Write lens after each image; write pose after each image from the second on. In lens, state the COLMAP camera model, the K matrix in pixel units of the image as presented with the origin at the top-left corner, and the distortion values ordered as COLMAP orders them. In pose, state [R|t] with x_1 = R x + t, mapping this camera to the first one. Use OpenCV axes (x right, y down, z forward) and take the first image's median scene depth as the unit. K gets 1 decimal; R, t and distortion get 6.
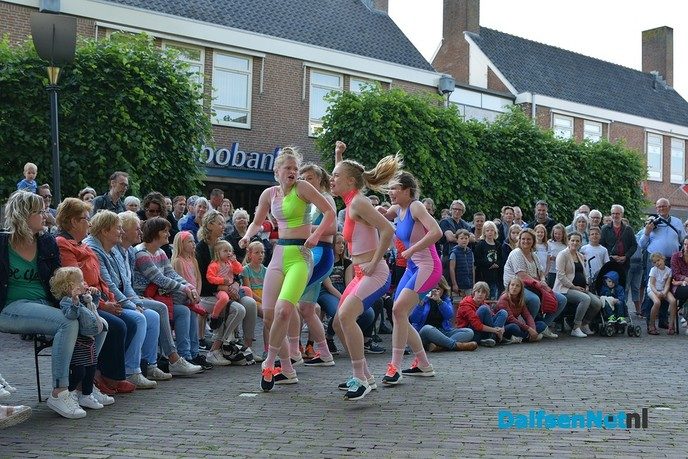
lens RADIAL K [[765.9, 0, 341.6], [0, 765.9, 232.2], [0, 0, 1]] dist [-0.109898, 0.000000]
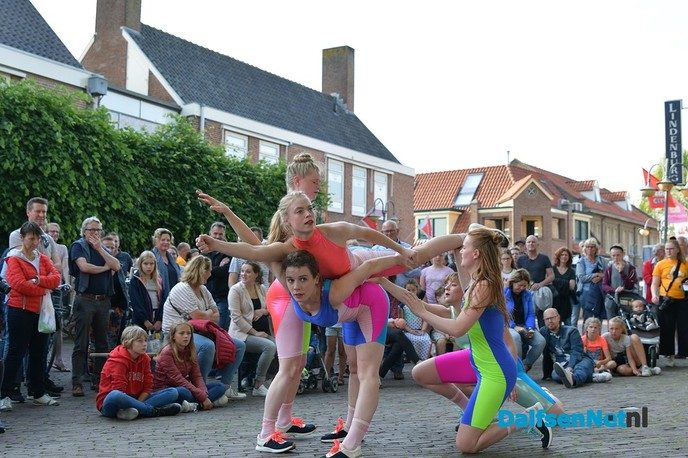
lens RADIAL K [[765.9, 0, 341.3], [0, 765.9, 228.3], [0, 0, 1]] dist [-0.109898, 0.000000]
pose [[0.910275, 0.018074, 0.413609, 0.044826], [0.010448, 0.997726, -0.066593, 0.013442], [-0.413872, 0.064939, 0.908016, 0.170682]]
